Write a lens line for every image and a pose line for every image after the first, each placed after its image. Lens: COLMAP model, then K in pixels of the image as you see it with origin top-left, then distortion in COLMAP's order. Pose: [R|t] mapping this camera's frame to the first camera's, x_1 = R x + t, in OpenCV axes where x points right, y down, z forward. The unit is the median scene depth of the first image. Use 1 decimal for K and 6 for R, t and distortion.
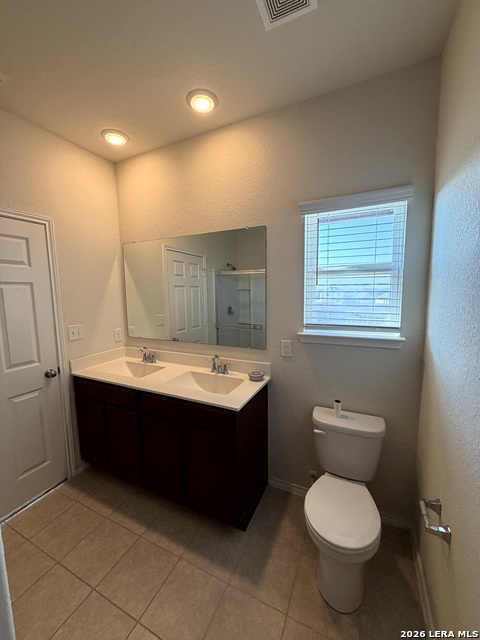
lens RADIAL K [[253.6, 0, 241.0], [0, 253.6, 318.9], [0, 0, 1]] dist [-0.000884, 0.000065]
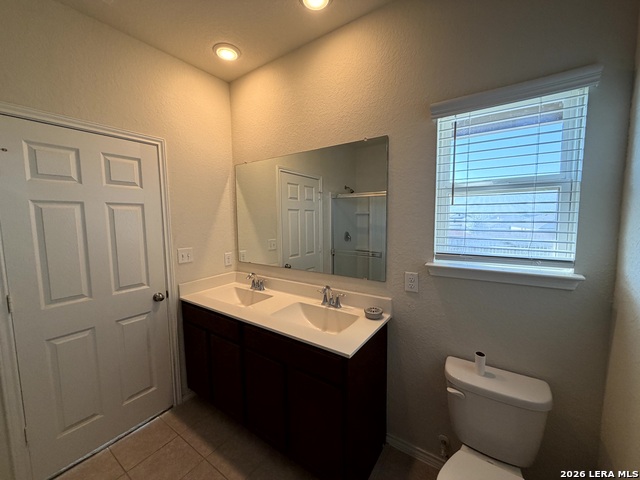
lens RADIAL K [[253.6, 0, 320.5], [0, 253.6, 239.9], [0, 0, 1]] dist [-0.000884, 0.000065]
pose [[0.987901, 0.016845, -0.154170, 0.011395], [-0.019866, 0.999639, -0.018075, 0.000565], [0.153810, 0.020920, 0.987879, 0.133936]]
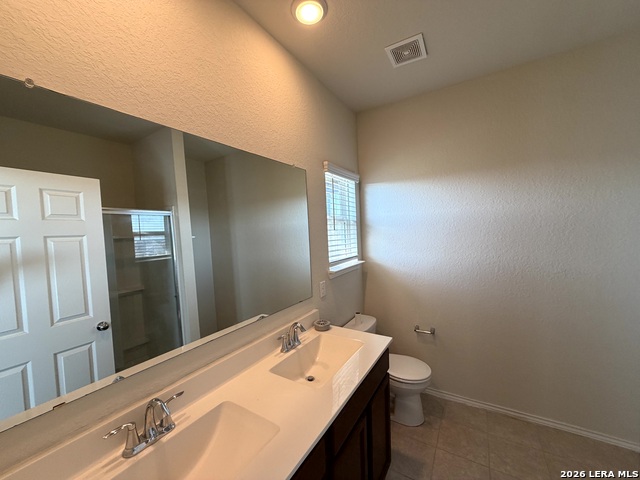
lens RADIAL K [[253.6, 0, 325.1], [0, 253.6, 239.6], [0, 0, 1]] dist [-0.000884, 0.000065]
pose [[0.093846, -0.022449, 0.995334, -0.871808], [0.158331, 0.987359, 0.007341, -0.093741], [-0.982916, 0.156903, 0.096214, 0.857492]]
